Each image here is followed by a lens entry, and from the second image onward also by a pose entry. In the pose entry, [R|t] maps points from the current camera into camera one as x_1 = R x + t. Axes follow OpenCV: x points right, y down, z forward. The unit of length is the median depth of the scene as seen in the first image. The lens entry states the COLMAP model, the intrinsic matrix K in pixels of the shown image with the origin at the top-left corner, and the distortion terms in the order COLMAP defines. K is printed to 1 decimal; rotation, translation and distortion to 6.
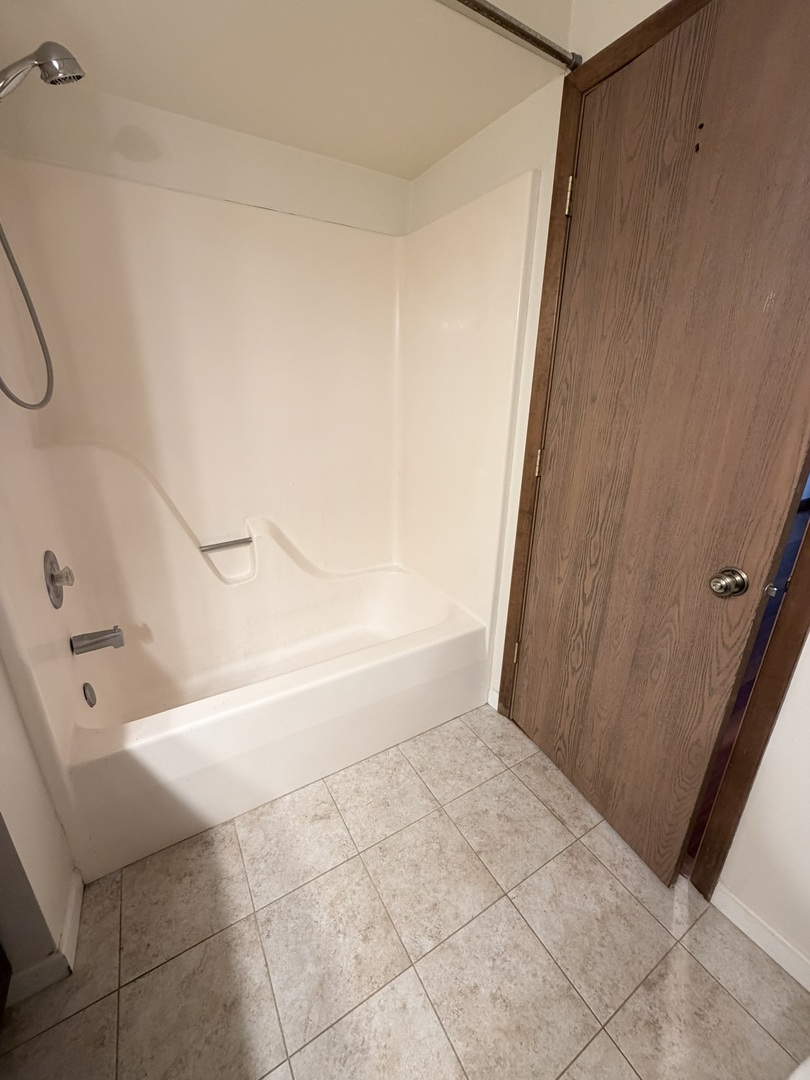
lens RADIAL K [[427.6, 0, 405.4], [0, 427.6, 538.1], [0, 0, 1]] dist [0.004337, 0.000247]
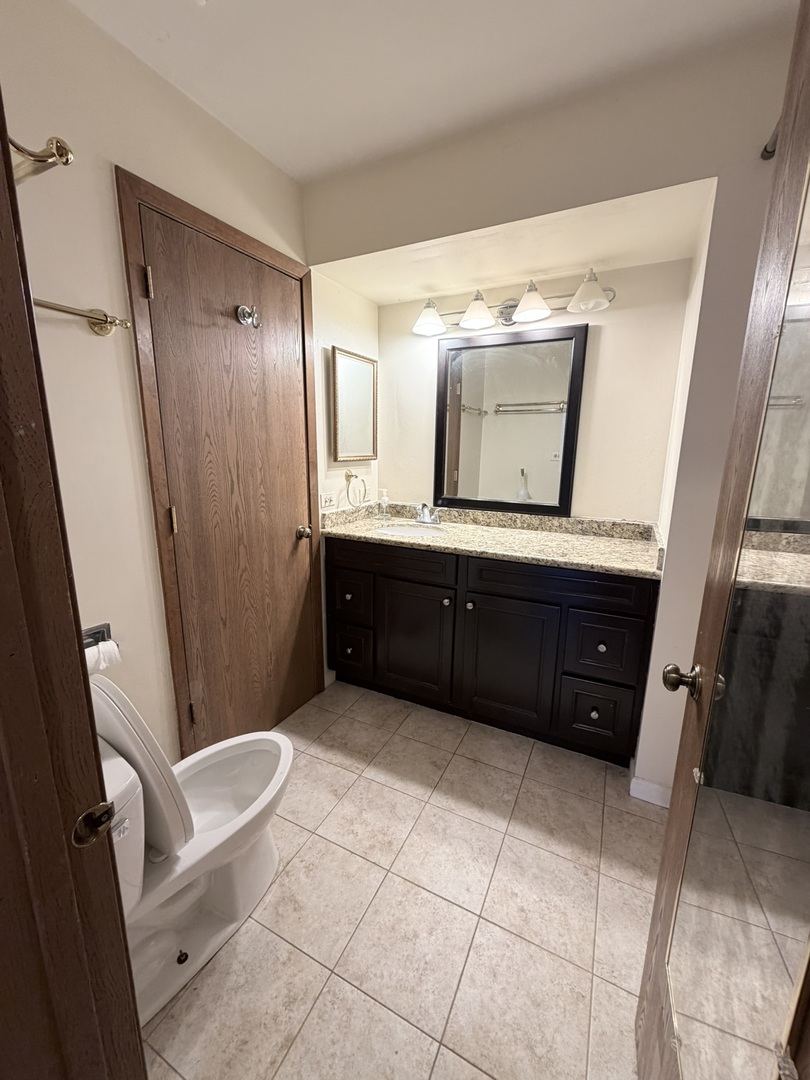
lens RADIAL K [[427.6, 0, 406.0], [0, 427.6, 539.2], [0, 0, 1]] dist [0.004337, 0.000247]
pose [[-0.843029, 0.088105, -0.530603, 0.692949], [-0.200036, 0.864375, 0.461347, -0.409490], [0.499287, 0.495068, -0.711070, 1.155473]]
